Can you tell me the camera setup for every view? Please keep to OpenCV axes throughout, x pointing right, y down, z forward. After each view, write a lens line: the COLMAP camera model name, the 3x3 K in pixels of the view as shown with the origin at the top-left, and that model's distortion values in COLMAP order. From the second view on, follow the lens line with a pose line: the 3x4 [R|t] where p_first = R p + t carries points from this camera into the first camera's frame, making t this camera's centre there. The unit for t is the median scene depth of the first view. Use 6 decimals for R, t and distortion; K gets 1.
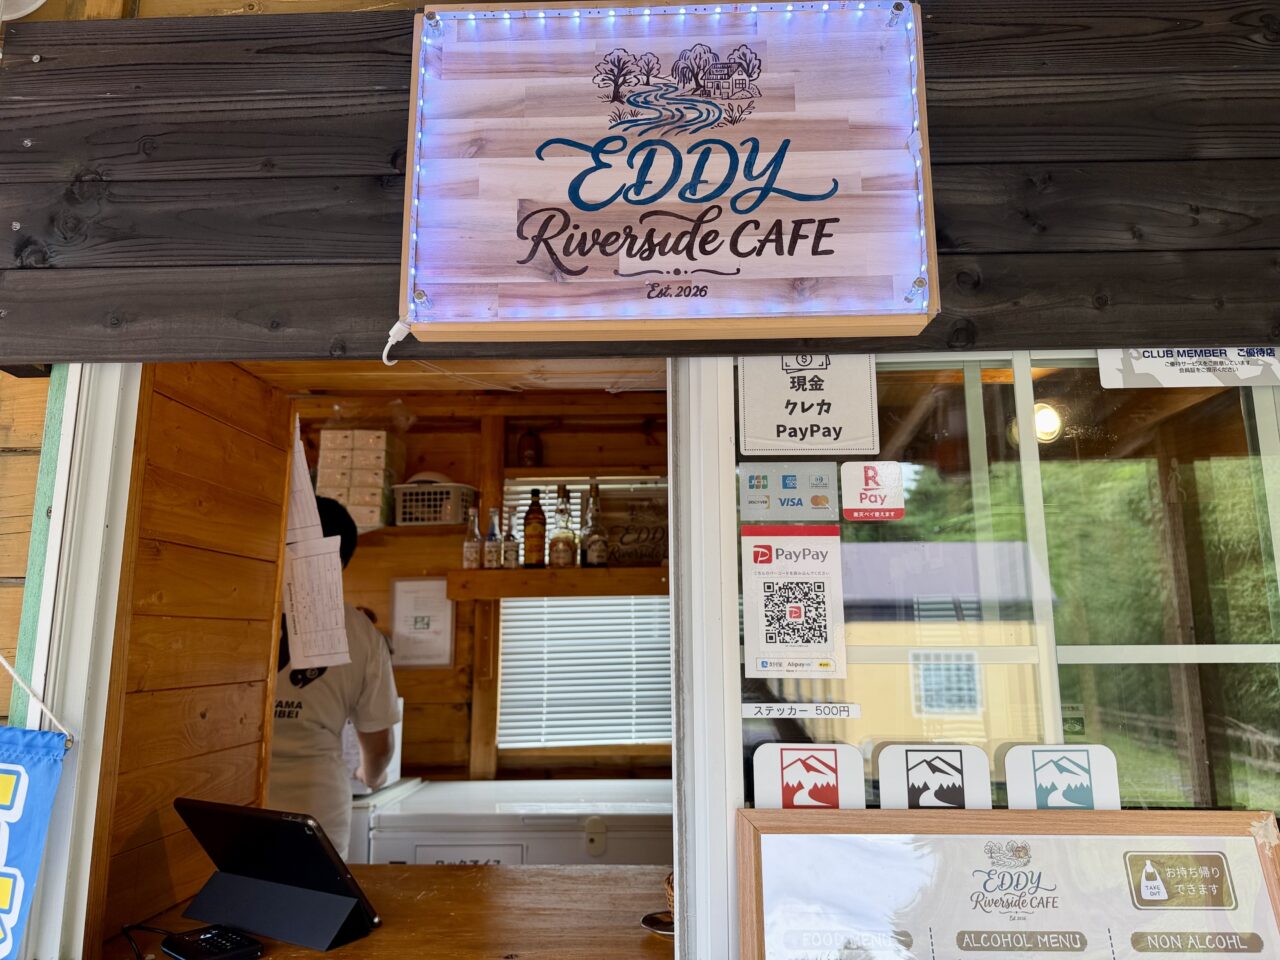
lens RADIAL K [[894.2, 0, 640.0], [0, 894.2, 480.0], [0, 0, 1]] dist [0.003819, 0.001073]
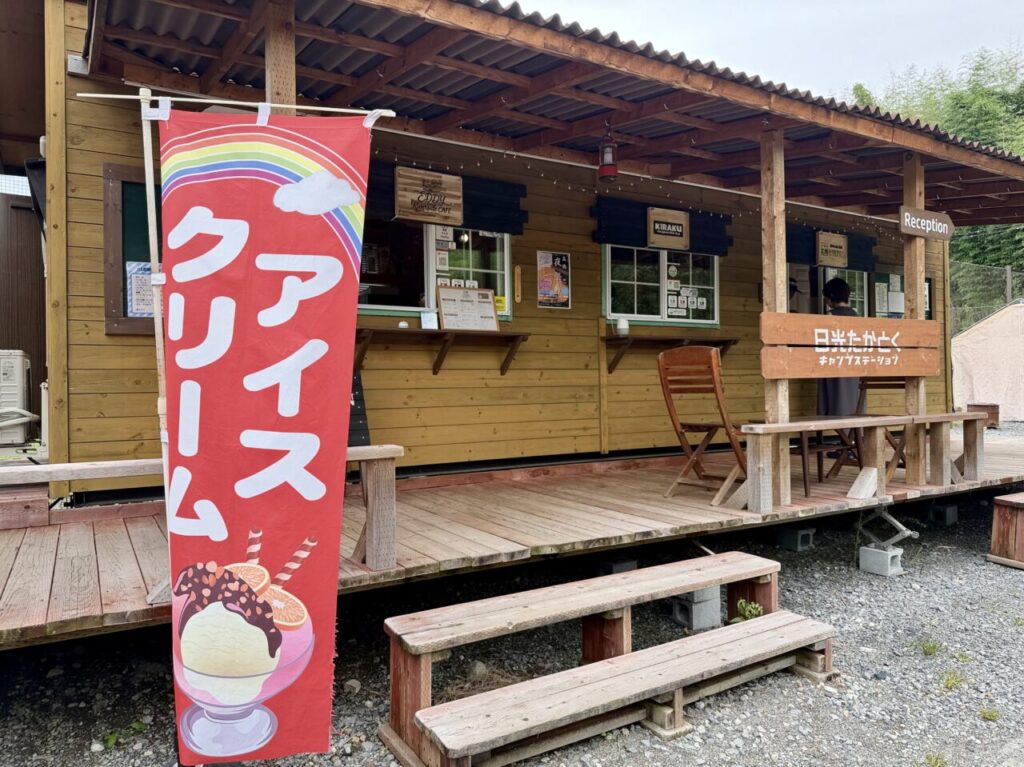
lens RADIAL K [[715.3, 0, 512.0], [0, 715.3, 383.5], [0, 0, 1]] dist [0.003819, 0.001073]
pose [[0.824732, -0.007089, 0.565480, -2.676676], [-0.091156, 0.985180, 0.145299, 0.226133], [-0.558129, -0.171379, 0.811863, -4.262929]]
